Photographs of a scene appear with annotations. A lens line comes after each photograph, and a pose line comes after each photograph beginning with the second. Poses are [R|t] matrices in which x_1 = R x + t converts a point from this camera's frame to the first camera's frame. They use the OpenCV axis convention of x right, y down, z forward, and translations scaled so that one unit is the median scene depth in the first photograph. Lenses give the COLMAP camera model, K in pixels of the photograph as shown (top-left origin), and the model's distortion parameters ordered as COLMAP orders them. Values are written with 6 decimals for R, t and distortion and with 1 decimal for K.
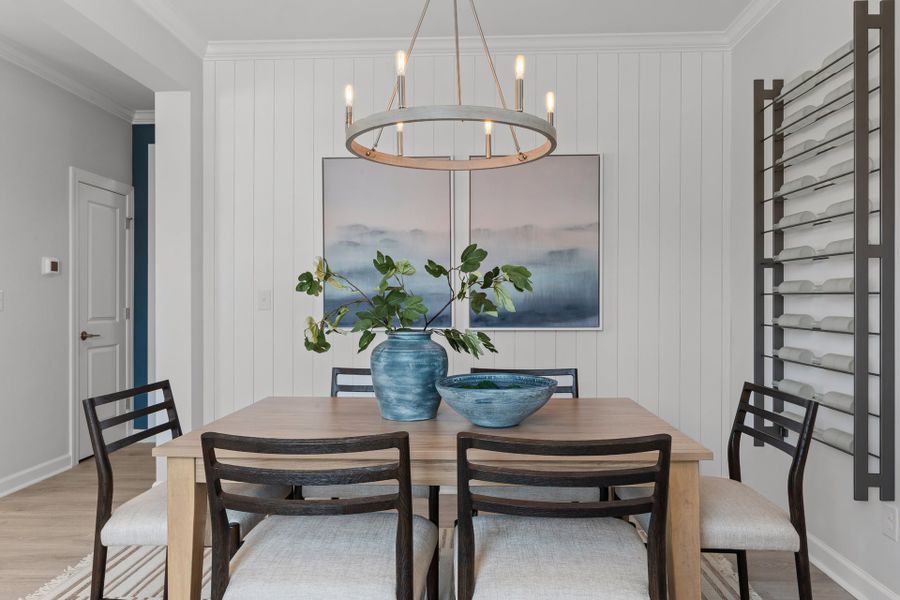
lens RADIAL K [[603.6, 0, 449.4], [0, 603.6, 300.2], [0, 0, 1]] dist [-0.003373, -0.003579]
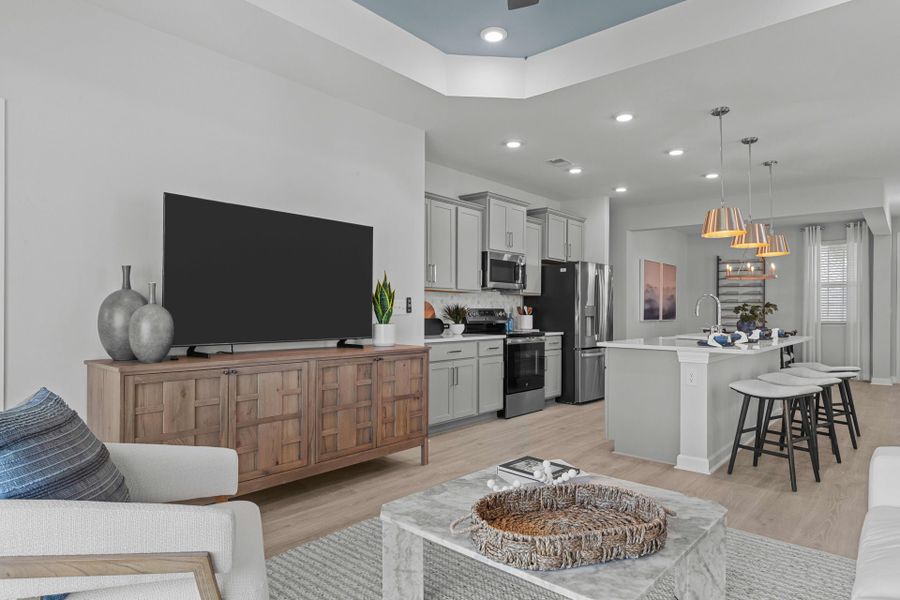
lens RADIAL K [[534.0, 0, 450.0], [0, 534.0, 307.4], [0, 0, 1]] dist [0.004413, -0.004896]
pose [[0.624405, 0.011906, 0.781010, -3.678024], [-0.010055, 0.999923, -0.007205, 0.017329], [-0.781036, -0.003355, 0.624477, 0.200828]]
